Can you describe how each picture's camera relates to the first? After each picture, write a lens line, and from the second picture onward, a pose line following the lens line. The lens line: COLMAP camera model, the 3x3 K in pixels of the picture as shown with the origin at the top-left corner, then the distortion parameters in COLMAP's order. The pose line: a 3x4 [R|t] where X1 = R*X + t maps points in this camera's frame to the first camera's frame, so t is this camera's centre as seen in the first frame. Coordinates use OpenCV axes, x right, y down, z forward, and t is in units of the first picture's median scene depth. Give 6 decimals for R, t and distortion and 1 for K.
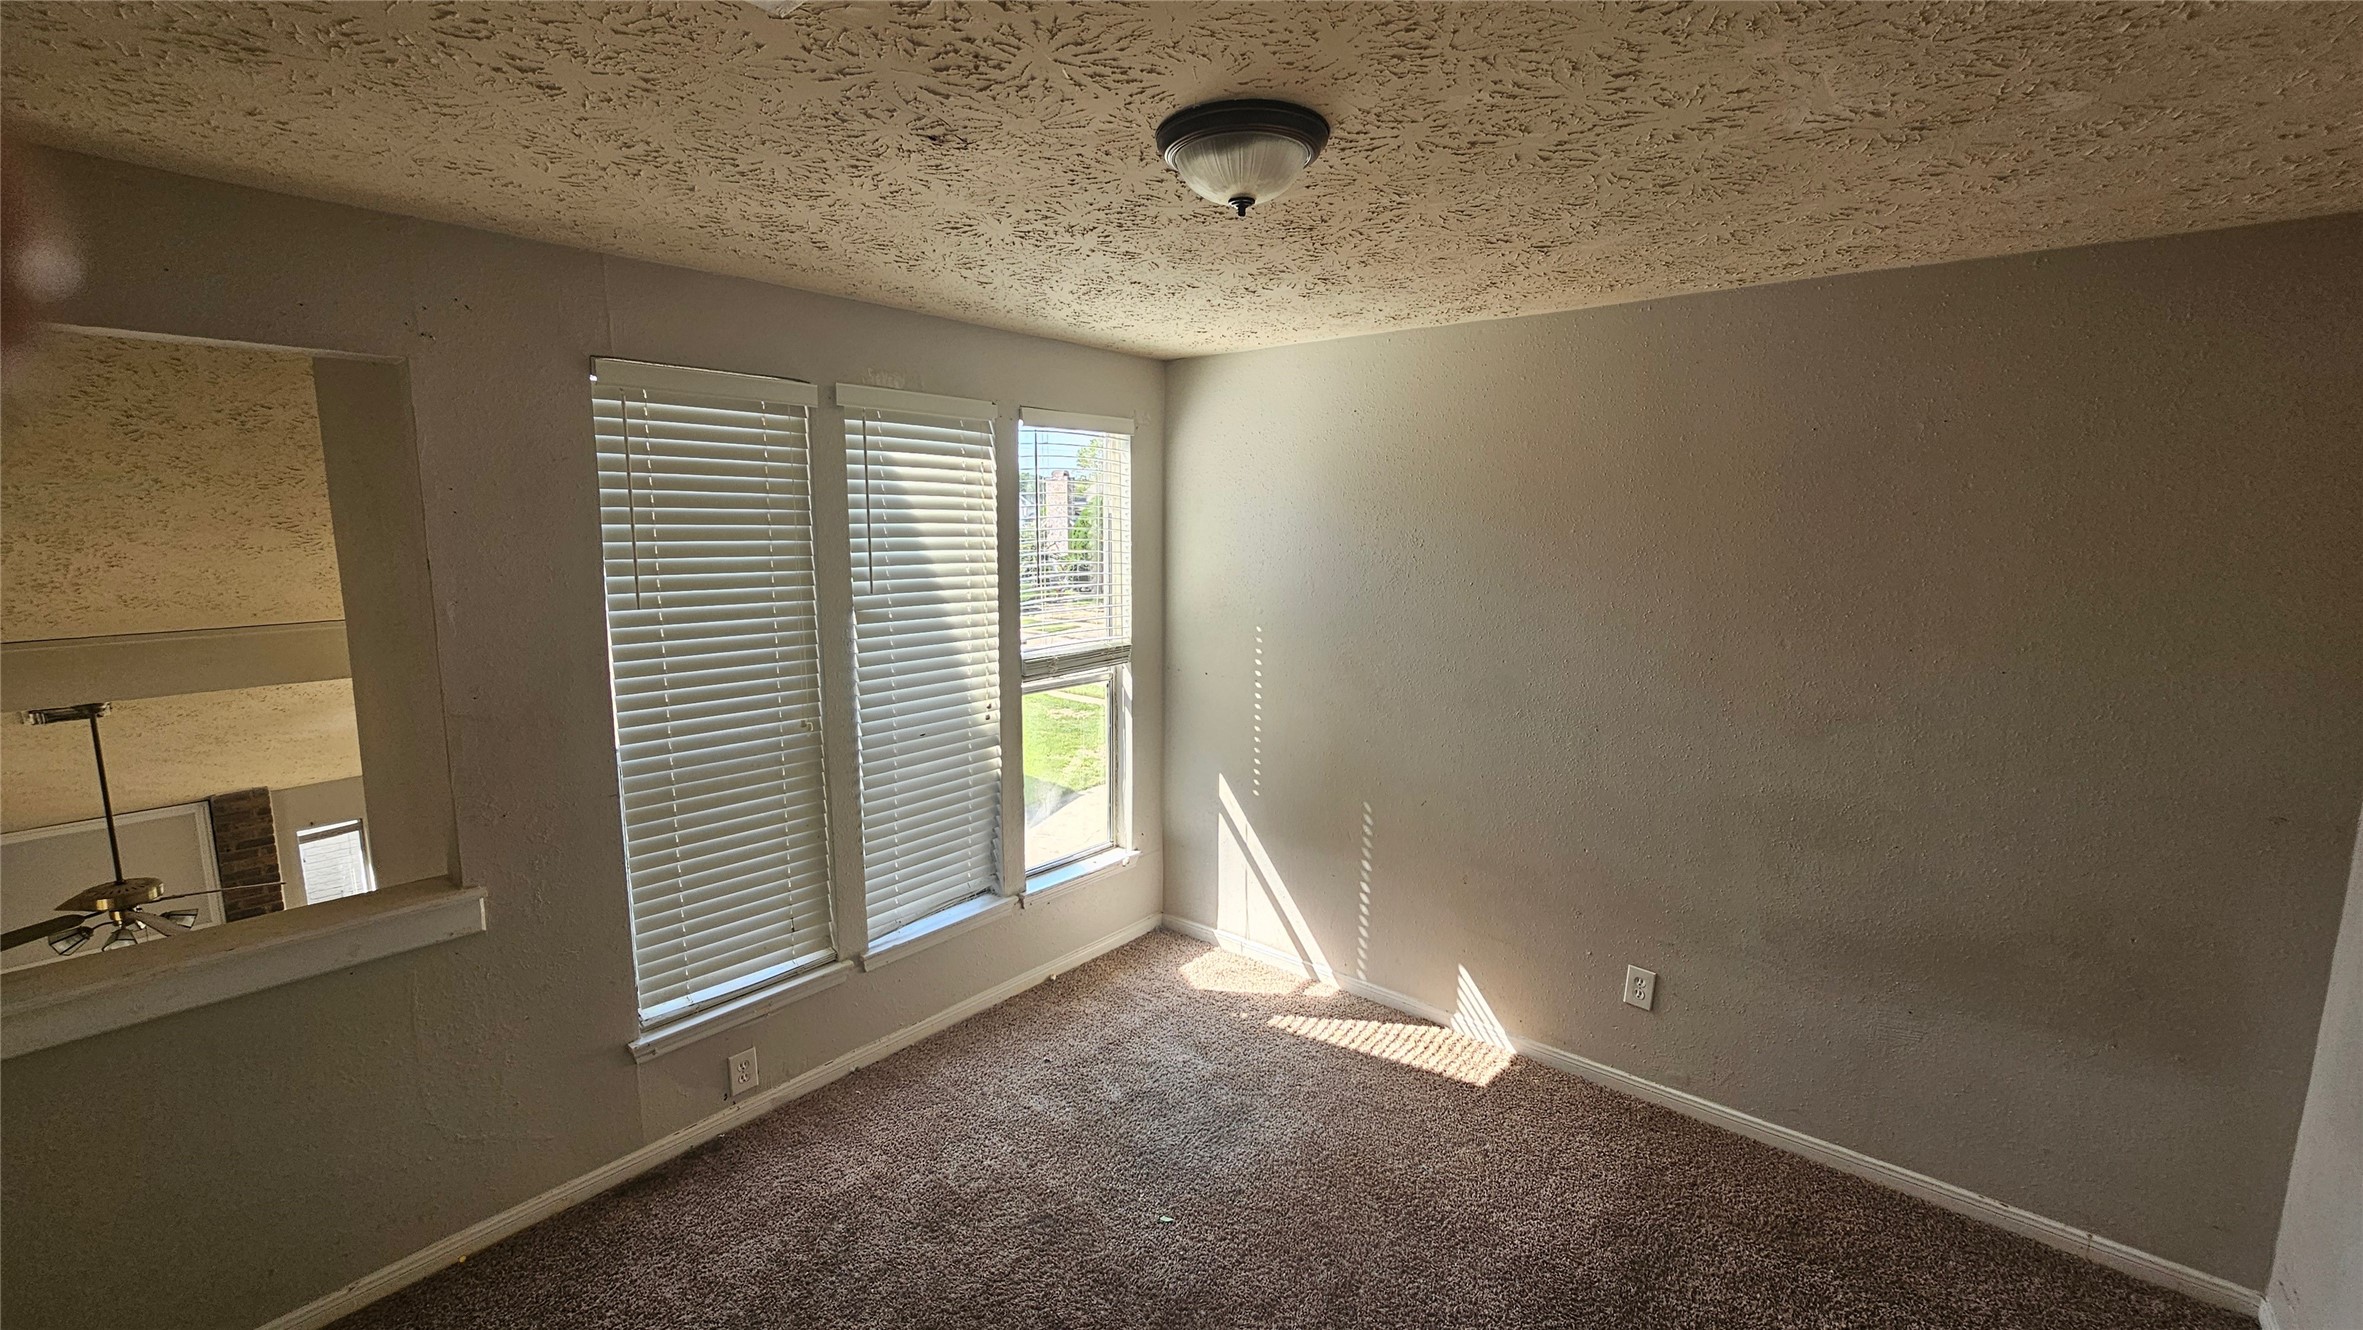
lens RADIAL K [[966.2, 0, 1177.2], [0, 966.2, 660.3], [0, 0, 1]] dist [-0.000523, -0.000107]
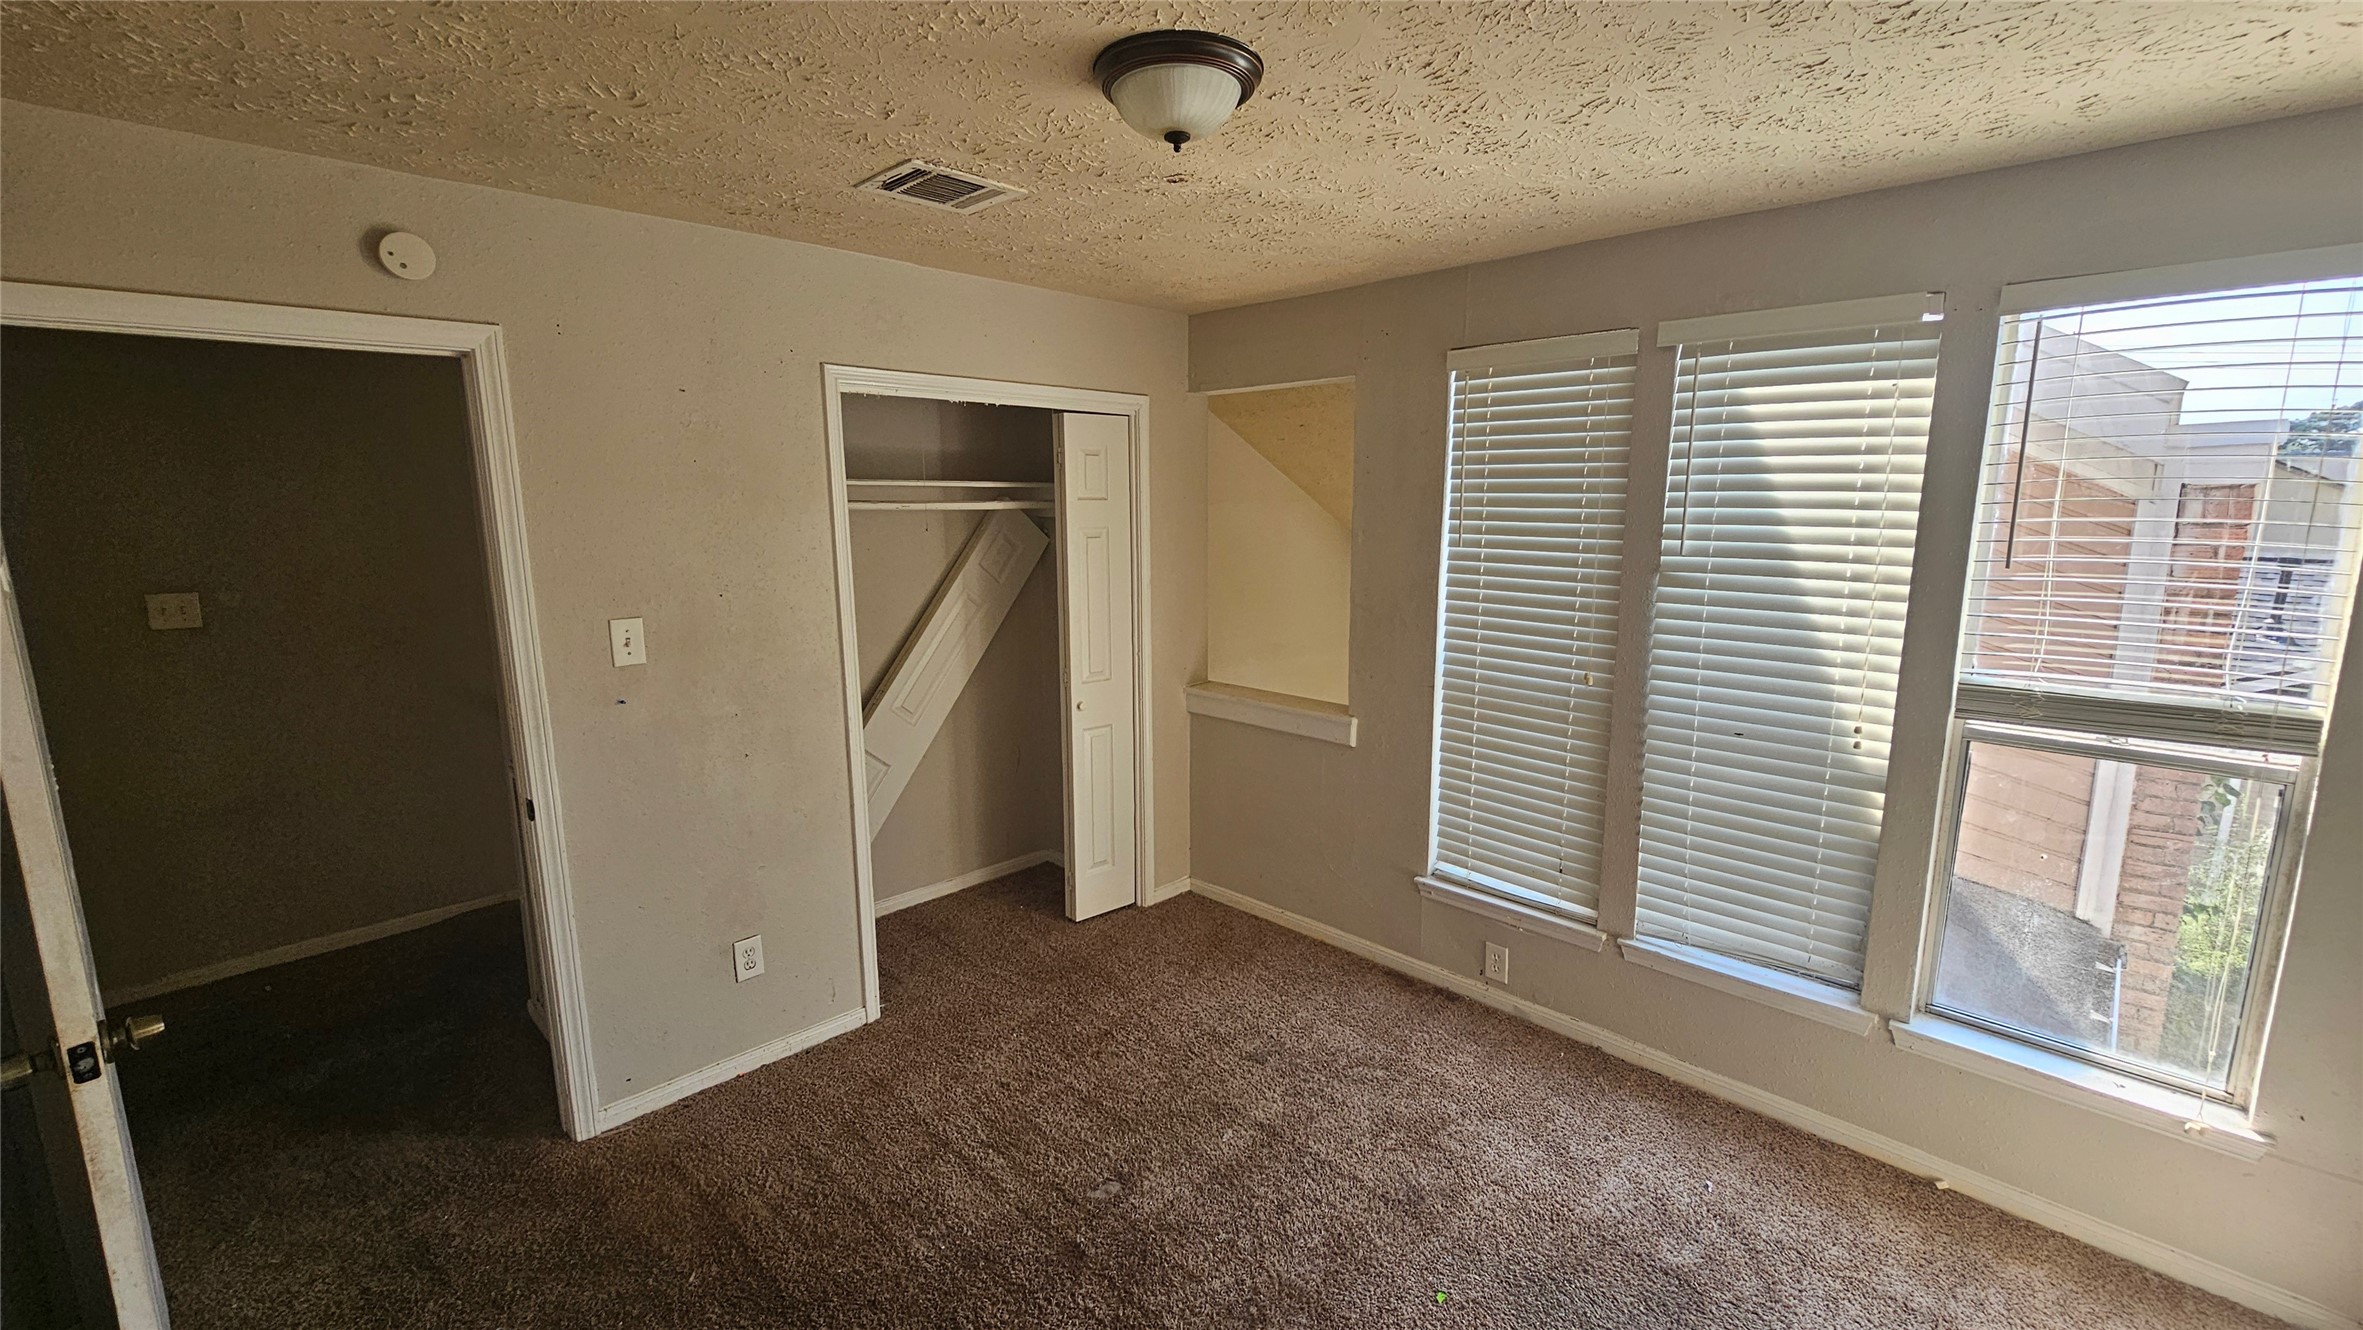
lens RADIAL K [[966.2, 0, 1177.2], [0, 966.2, 660.3], [0, 0, 1]] dist [-0.000523, -0.000107]
pose [[-0.079116, 0.160987, -0.983780, 0.596828], [-0.145643, 0.974418, 0.171168, -0.057102], [0.986169, 0.156822, -0.053645, 0.589355]]
